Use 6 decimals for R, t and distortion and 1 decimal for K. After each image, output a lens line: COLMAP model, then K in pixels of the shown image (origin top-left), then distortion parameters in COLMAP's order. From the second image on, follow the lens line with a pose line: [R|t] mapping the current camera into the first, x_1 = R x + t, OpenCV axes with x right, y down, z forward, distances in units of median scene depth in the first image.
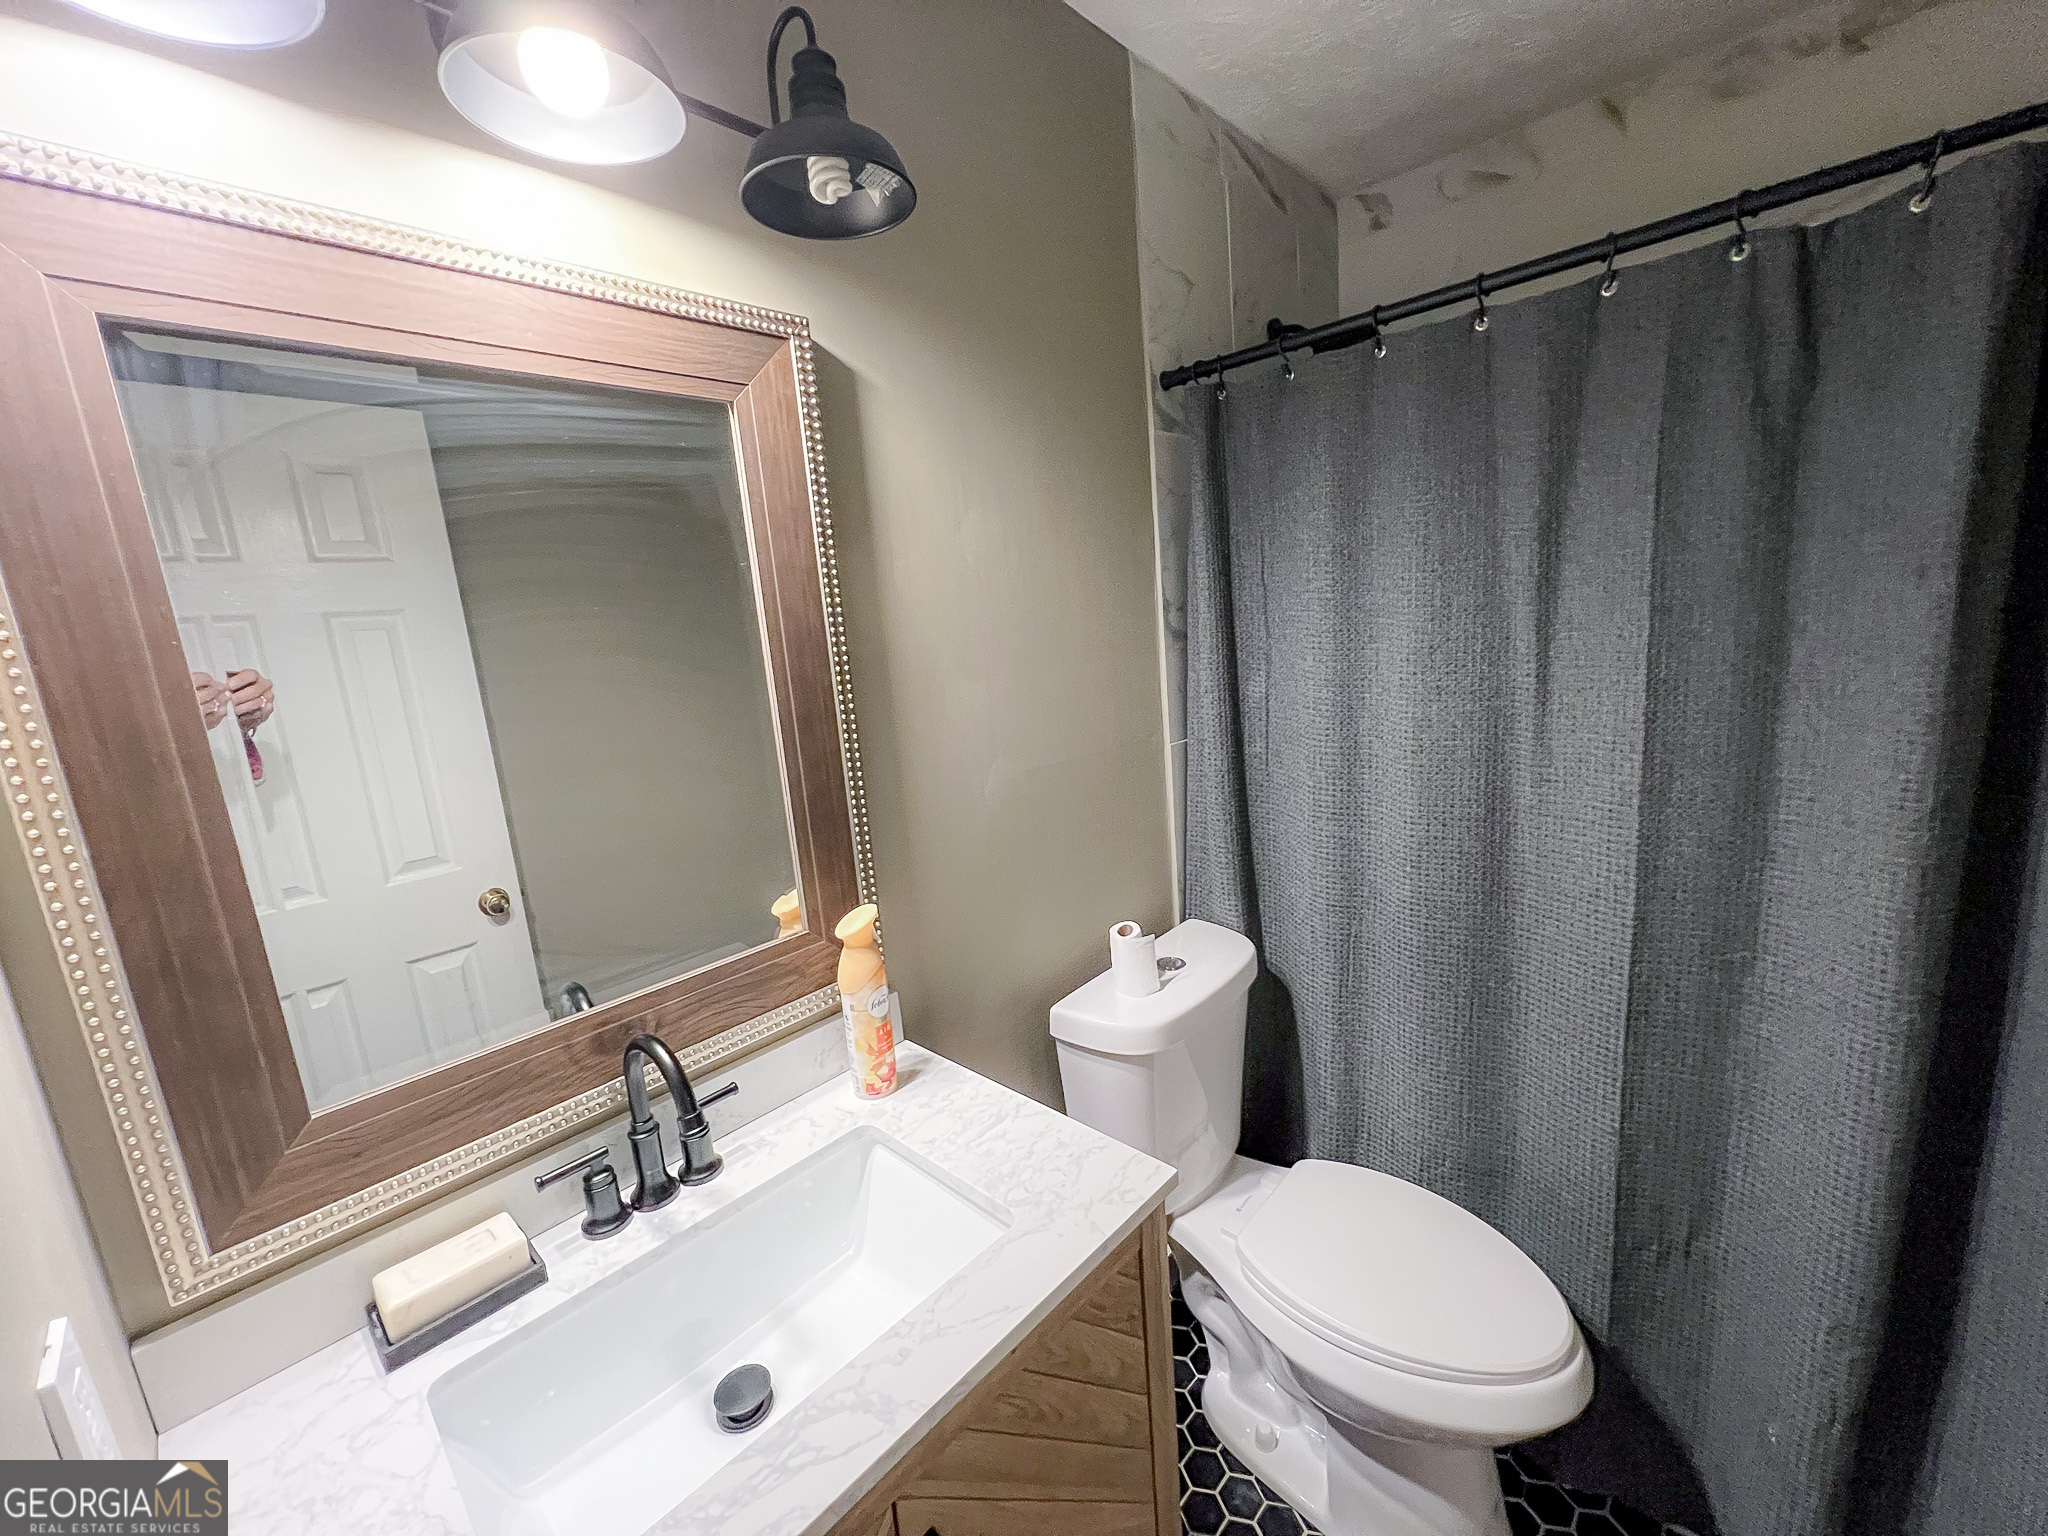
lens RADIAL K [[789.4, 0, 1033.4], [0, 789.4, 771.8], [0, 0, 1]] dist [0.000109, 0.000049]
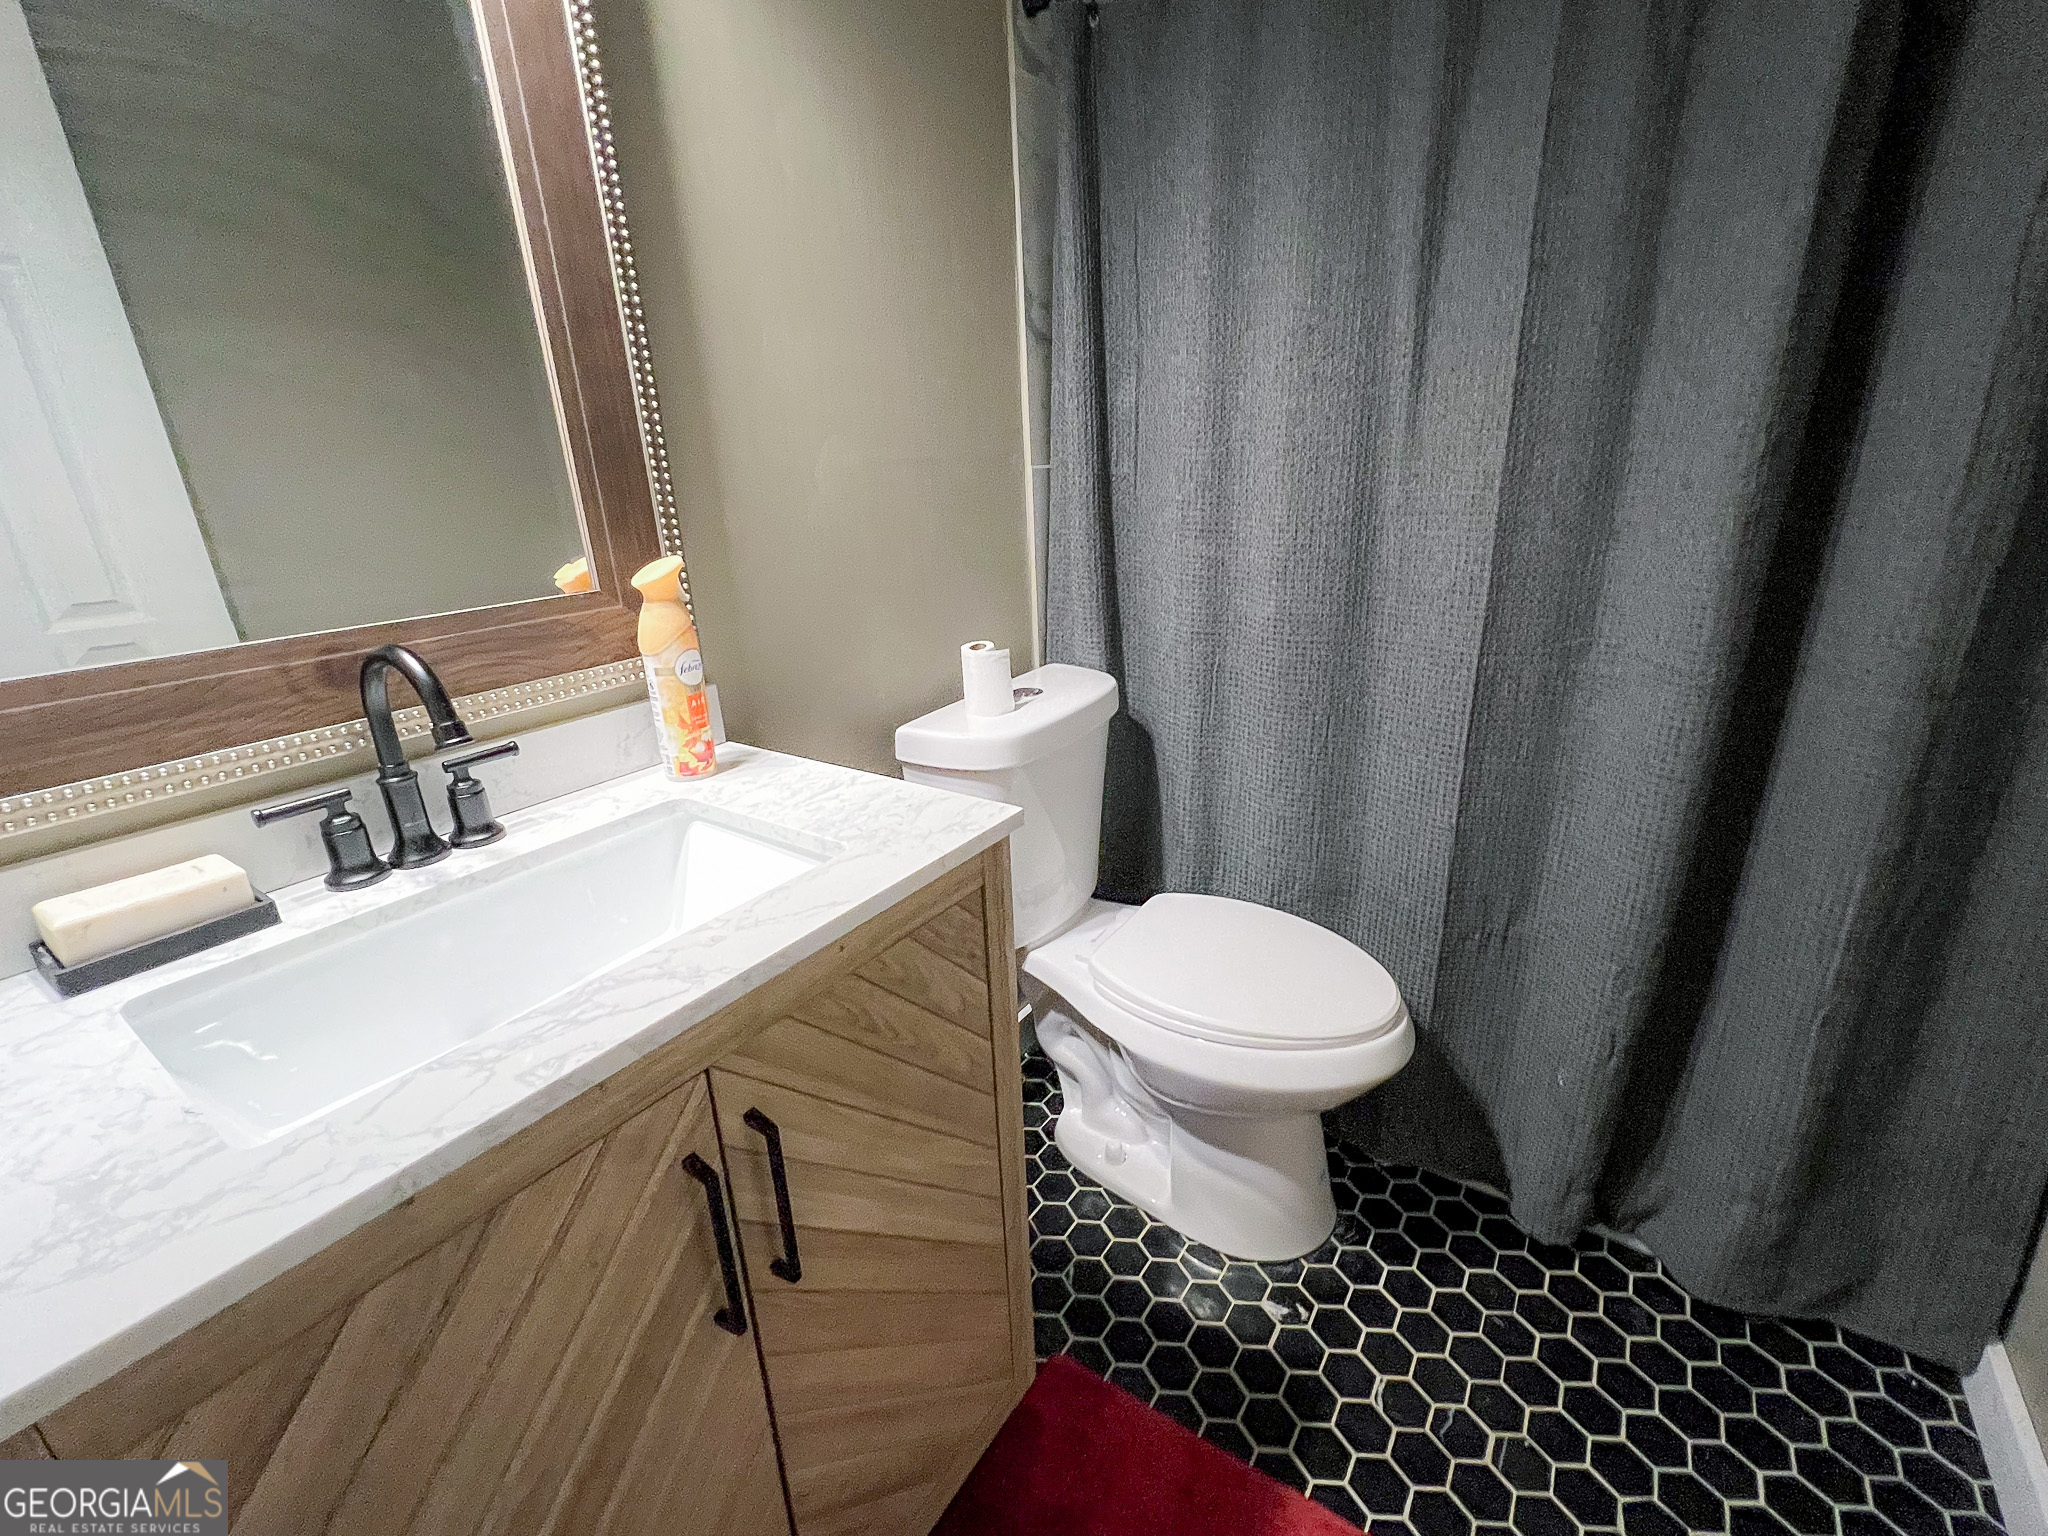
lens RADIAL K [[851.5, 0, 1024.0], [0, 851.5, 768.0], [0, 0, 1]] dist [-0.000592, 0.000496]
pose [[0.988970, -0.012070, 0.147624, 0.025039], [-0.008641, 0.990275, 0.138852, 0.230578], [-0.147864, -0.138596, 0.979248, 0.009539]]
